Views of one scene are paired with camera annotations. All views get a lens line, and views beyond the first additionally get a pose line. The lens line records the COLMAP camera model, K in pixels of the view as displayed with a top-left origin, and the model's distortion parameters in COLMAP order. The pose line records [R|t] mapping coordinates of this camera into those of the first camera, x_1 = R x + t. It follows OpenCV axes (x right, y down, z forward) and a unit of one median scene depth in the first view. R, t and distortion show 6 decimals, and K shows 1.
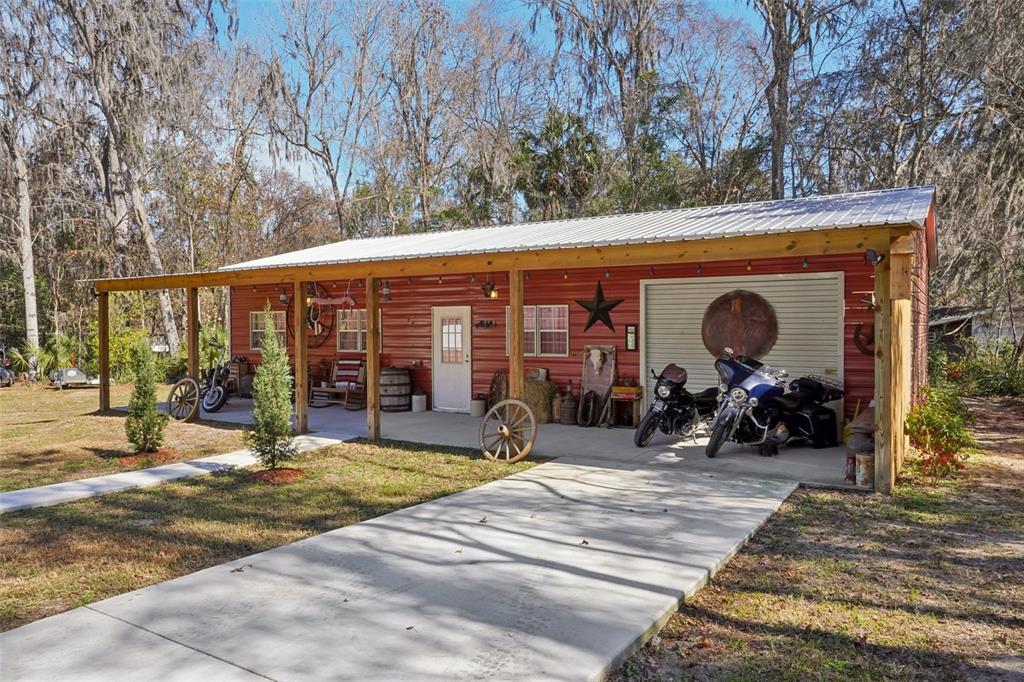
lens RADIAL K [[744.9, 0, 512.1], [0, 744.9, 337.9], [0, 0, 1]] dist [-0.012444, -0.001076]
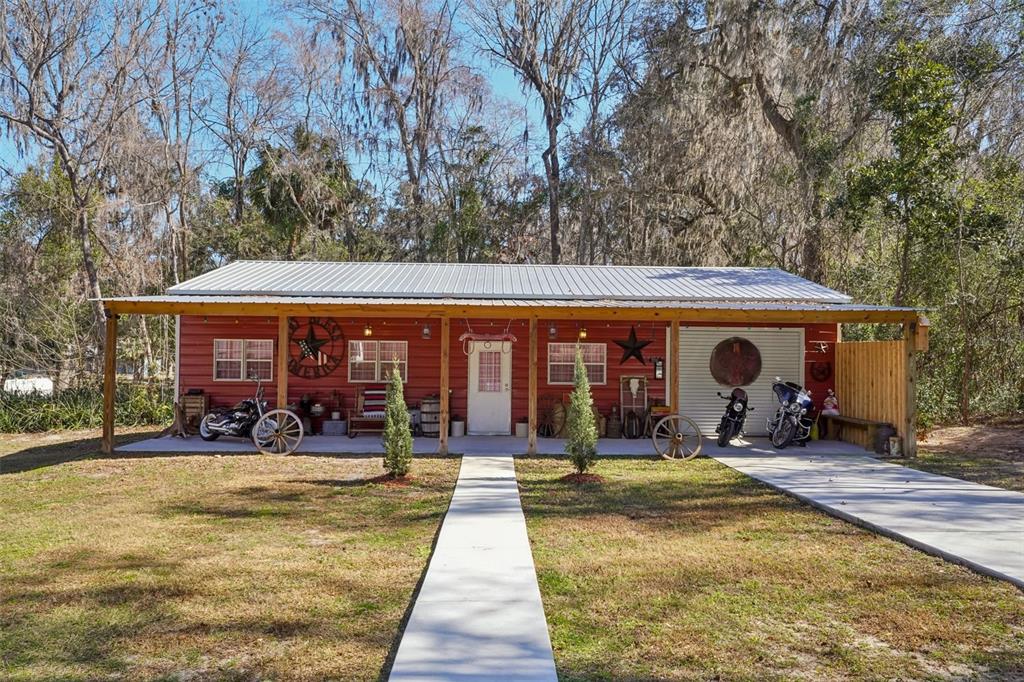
lens RADIAL K [[824.0, 0, 511.9], [0, 824.0, 344.3], [0, 0, 1]] dist [0.003870, 0.000890]
pose [[0.817305, 0.021712, 0.575796, -0.889998], [-0.005107, 0.999524, -0.030441, 0.000304], [-0.576182, 0.021939, 0.817027, -0.050214]]
